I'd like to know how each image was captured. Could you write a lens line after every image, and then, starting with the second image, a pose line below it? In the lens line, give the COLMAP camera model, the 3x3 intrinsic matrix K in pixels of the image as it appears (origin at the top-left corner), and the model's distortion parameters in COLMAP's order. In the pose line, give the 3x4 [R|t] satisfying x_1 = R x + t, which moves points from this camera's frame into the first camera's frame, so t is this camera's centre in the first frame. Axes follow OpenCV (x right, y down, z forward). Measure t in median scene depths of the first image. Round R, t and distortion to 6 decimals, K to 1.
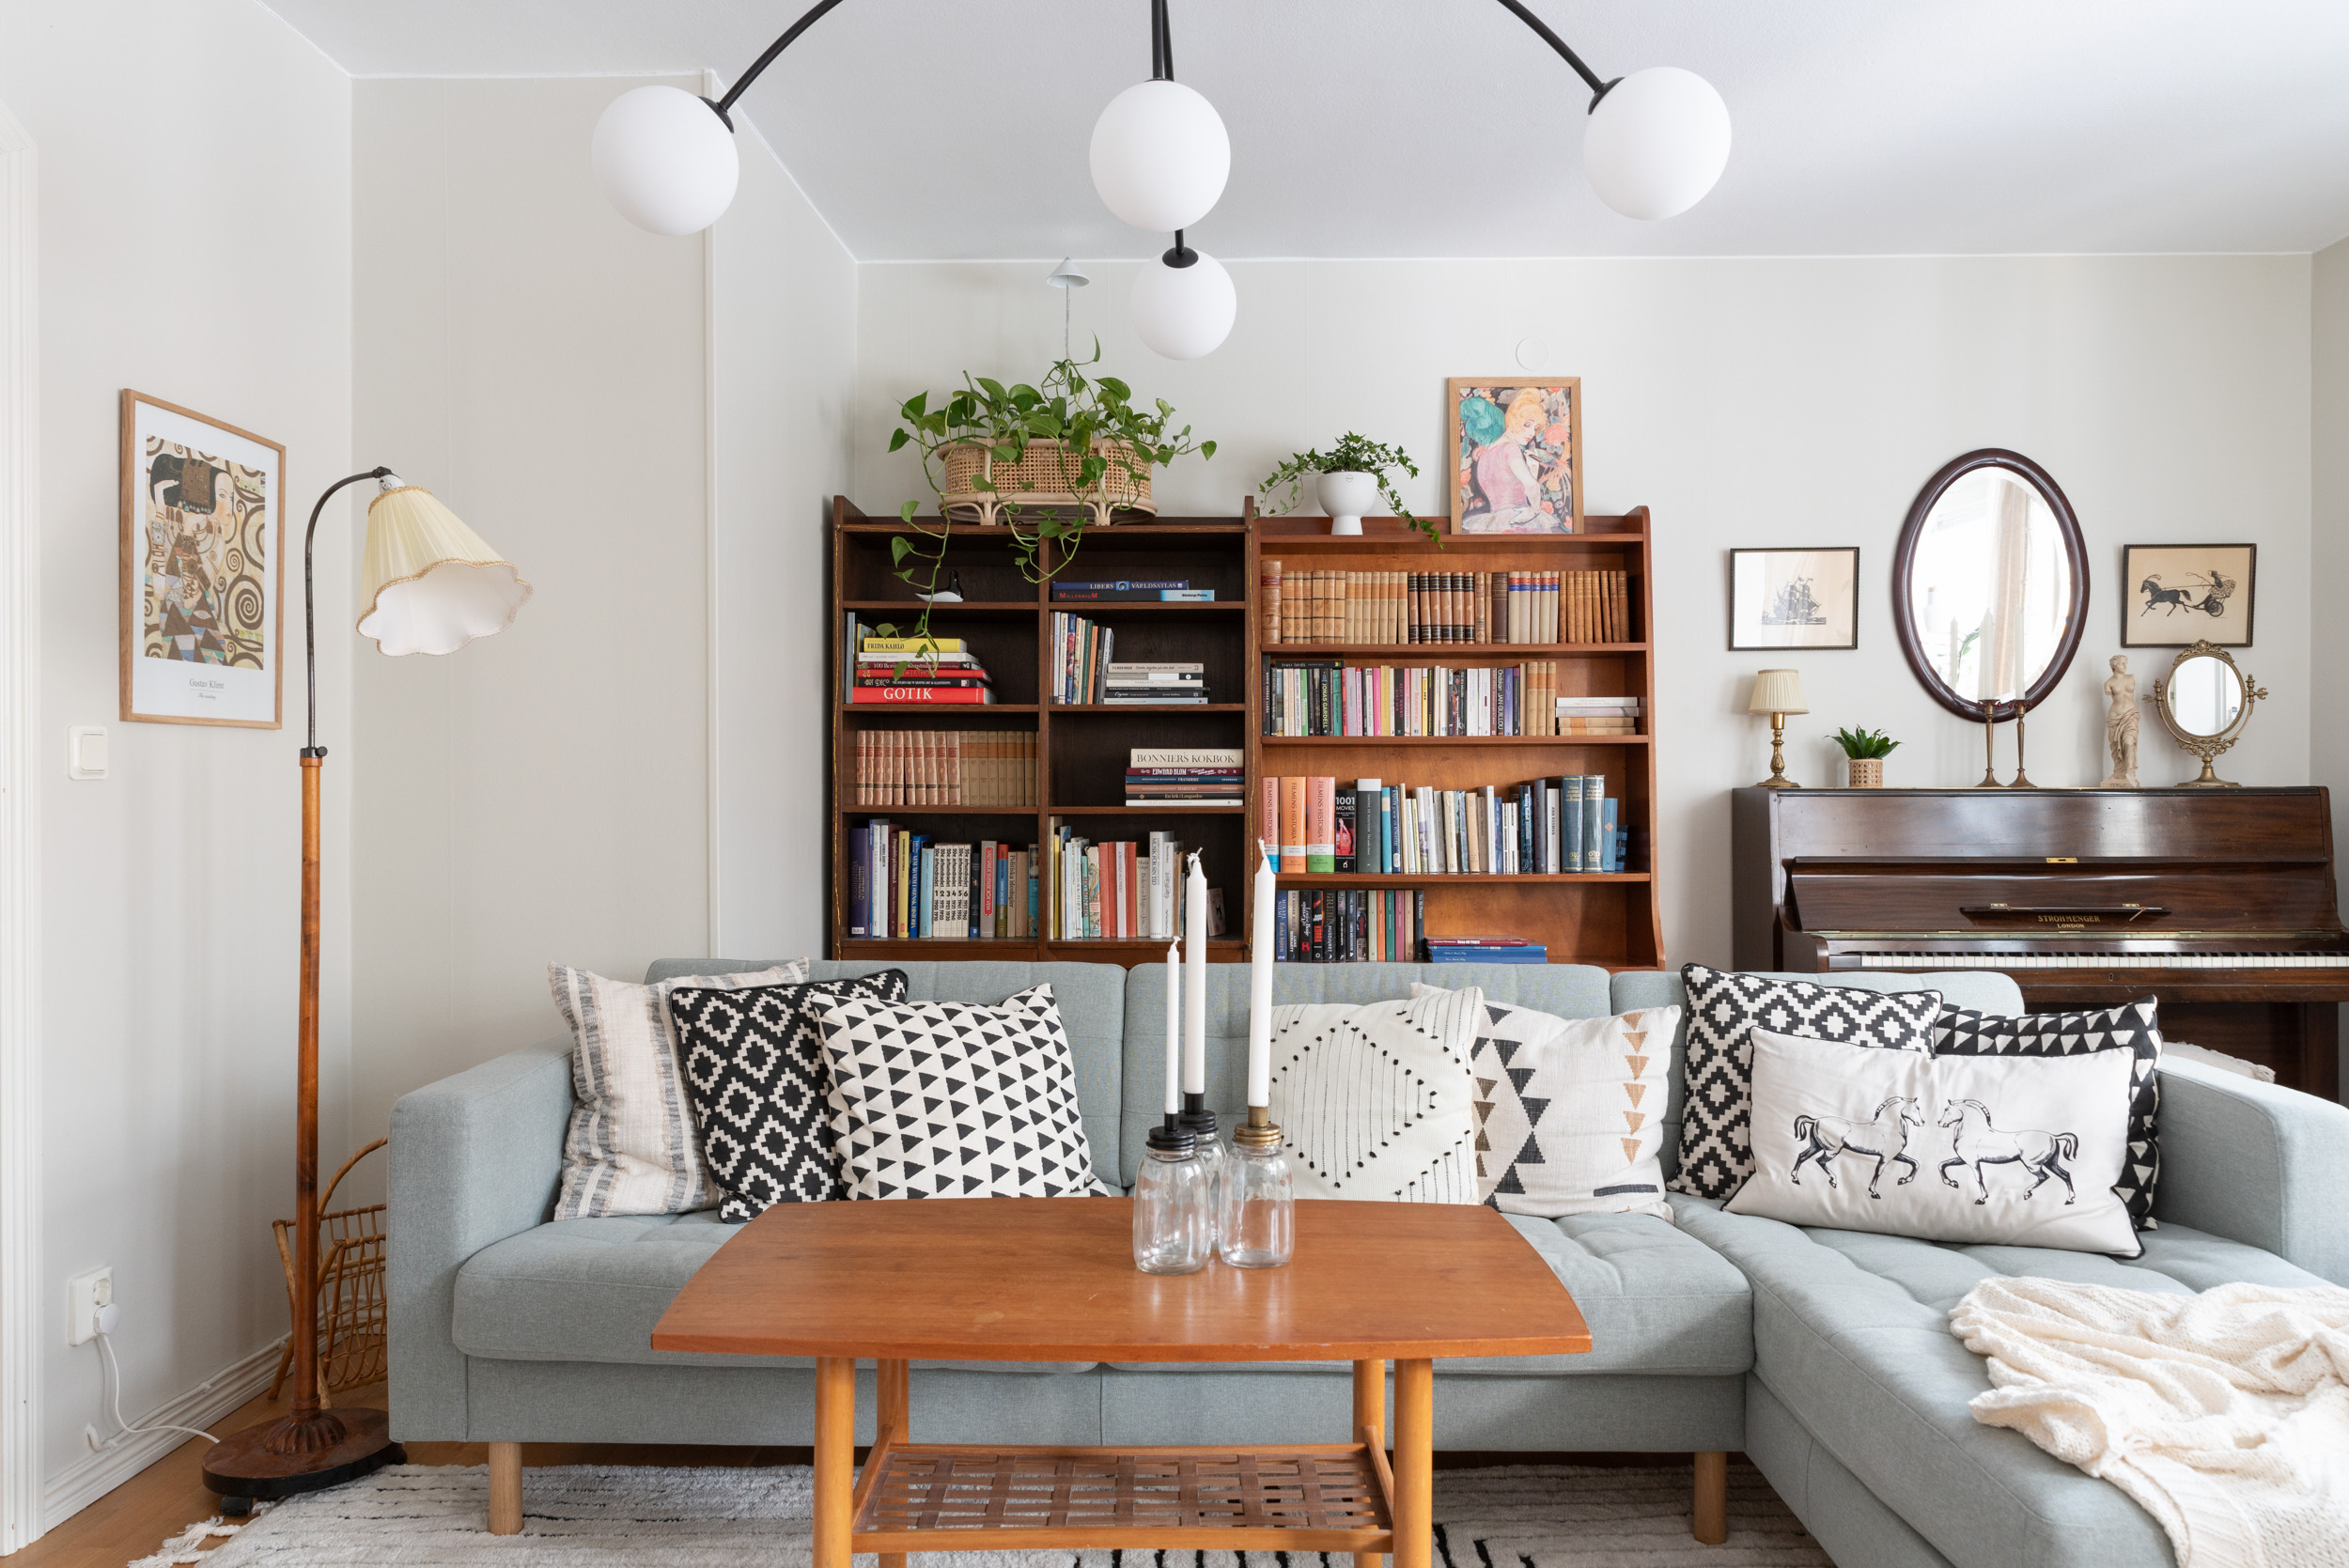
lens RADIAL K [[1593.1, 0, 1167.7], [0, 1593.1, 792.3], [0, 0, 1]] dist [0.017289, 0.002616]
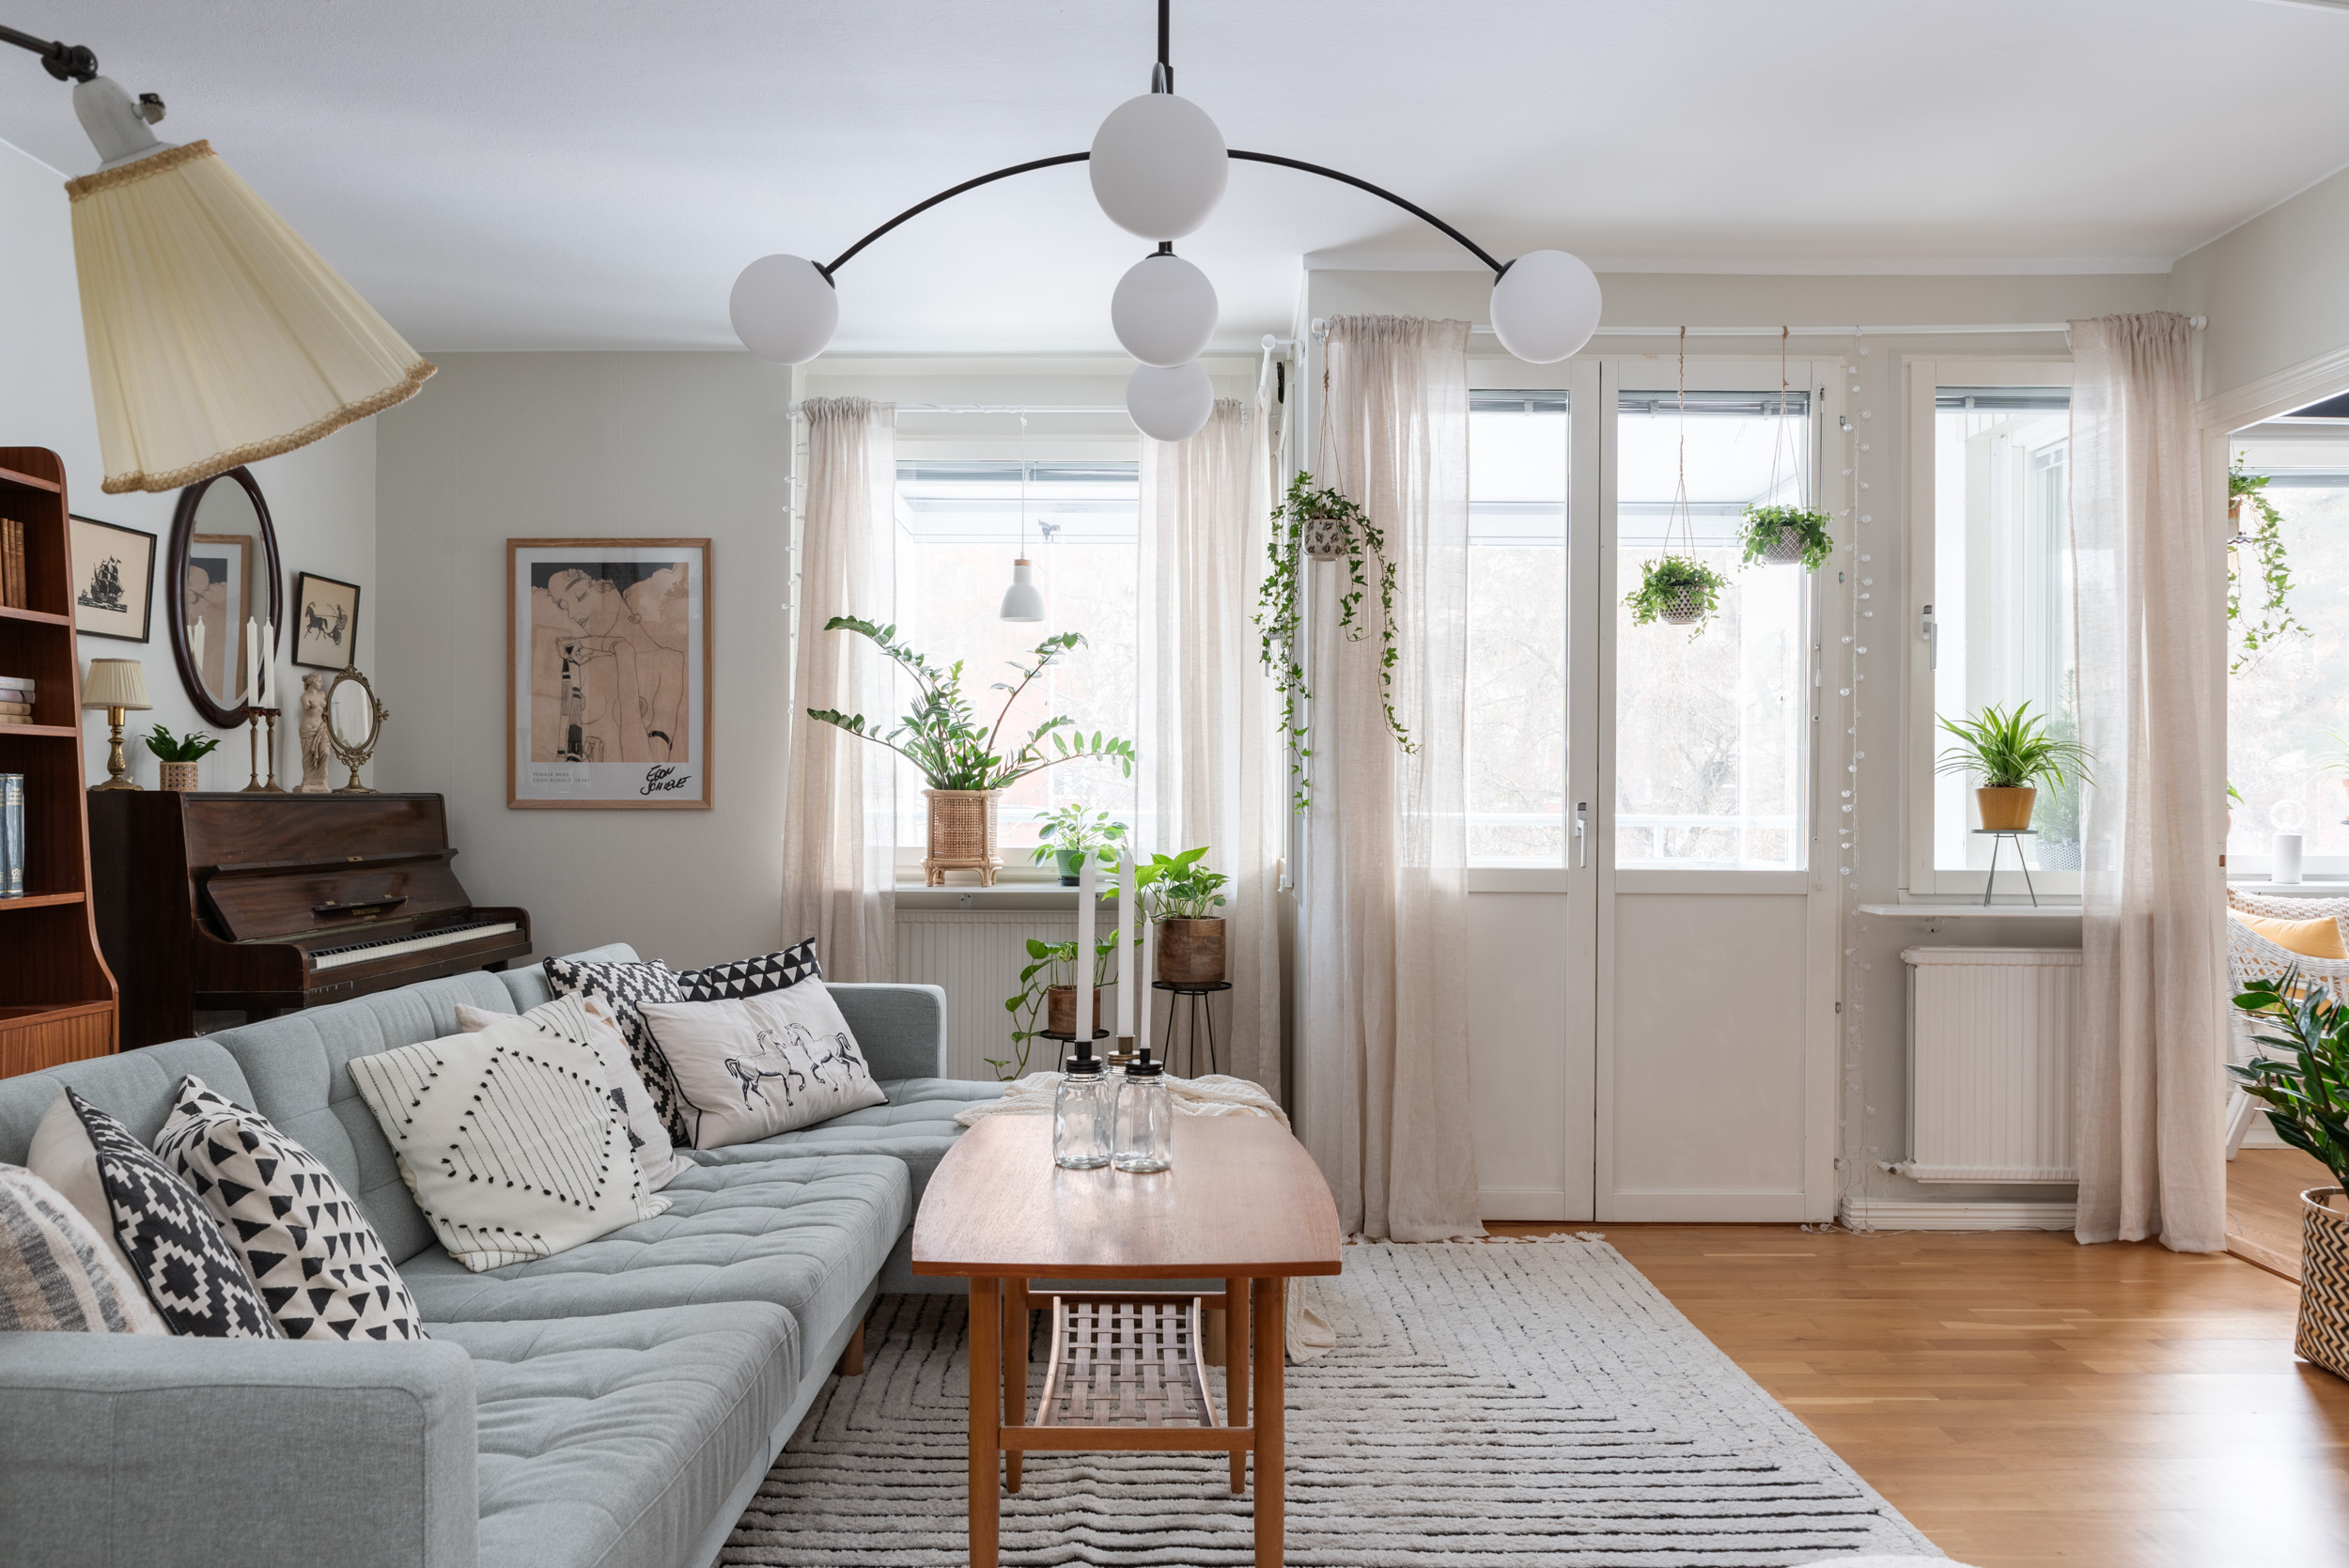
lens RADIAL K [[1724.4, 0, 1169.4], [0, 1724.4, 786.3], [0, 0, 1]] dist [-0.007611, -0.001238]
pose [[-0.018540, 0.008953, 0.999788, -0.865435], [-0.001051, 0.999959, -0.008974, 0.003333], [-0.999828, -0.001217, -0.018530, 0.630909]]
